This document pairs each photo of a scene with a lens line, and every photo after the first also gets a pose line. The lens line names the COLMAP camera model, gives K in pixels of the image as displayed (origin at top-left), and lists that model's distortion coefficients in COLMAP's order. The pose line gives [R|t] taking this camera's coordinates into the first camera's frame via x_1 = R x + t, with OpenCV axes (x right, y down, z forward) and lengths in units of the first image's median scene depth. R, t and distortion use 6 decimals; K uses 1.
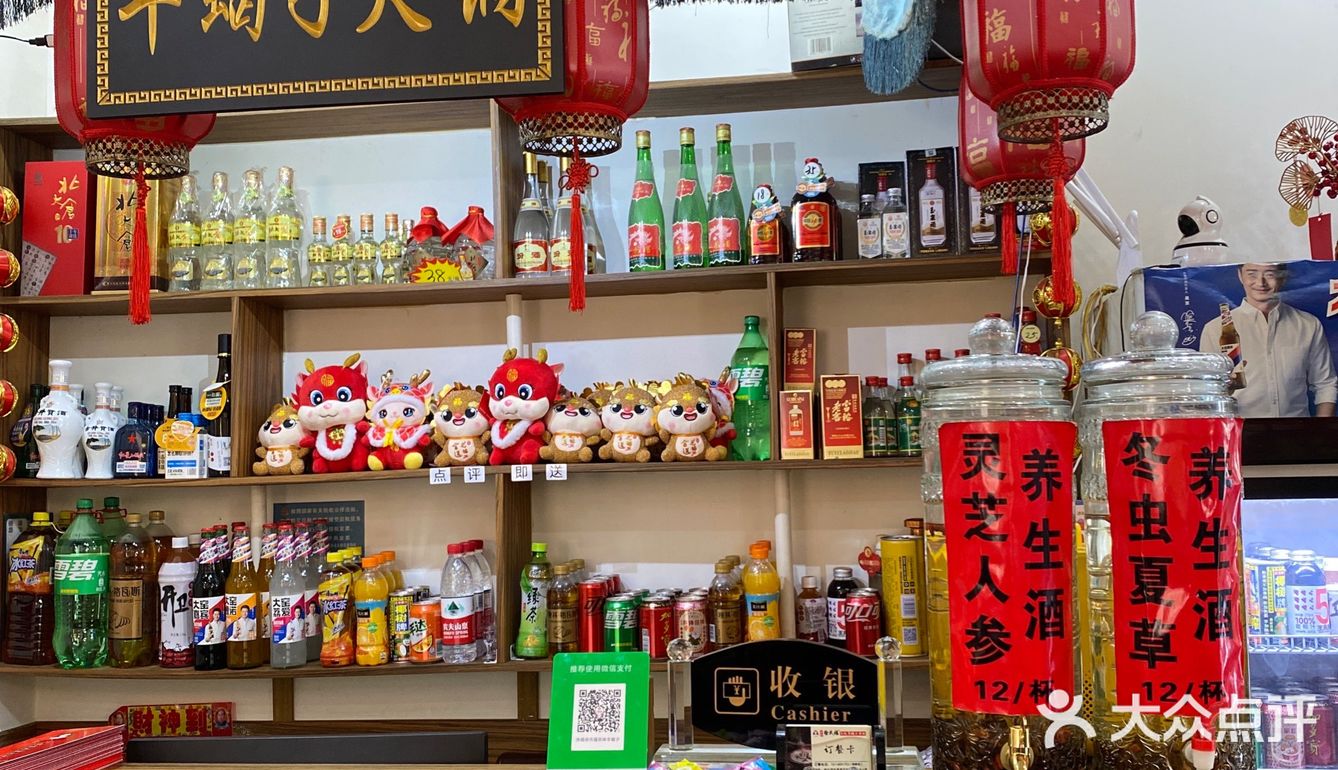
lens RADIAL K [[1353.9, 0, 668.8], [0, 1353.9, 363.1], [0, 0, 1]] dist [-0.002950, -0.004780]
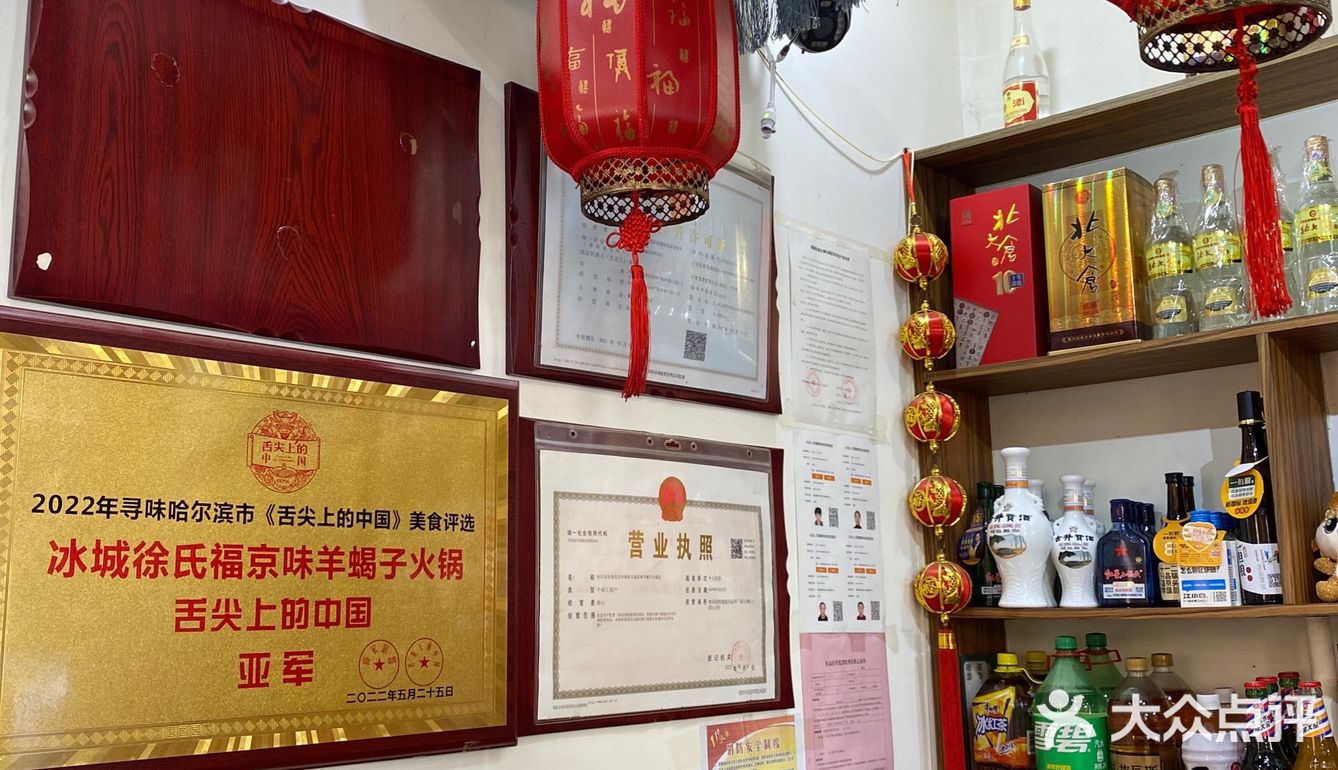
lens RADIAL K [[1353.9, 0, 668.8], [0, 1353.9, 363.1], [0, 0, 1]] dist [-0.002950, -0.004780]
pose [[0.824274, -0.102891, -0.556763, -0.186130], [0.051201, 0.992866, -0.107682, 0.022383], [0.563871, 0.060252, 0.823662, 0.272493]]
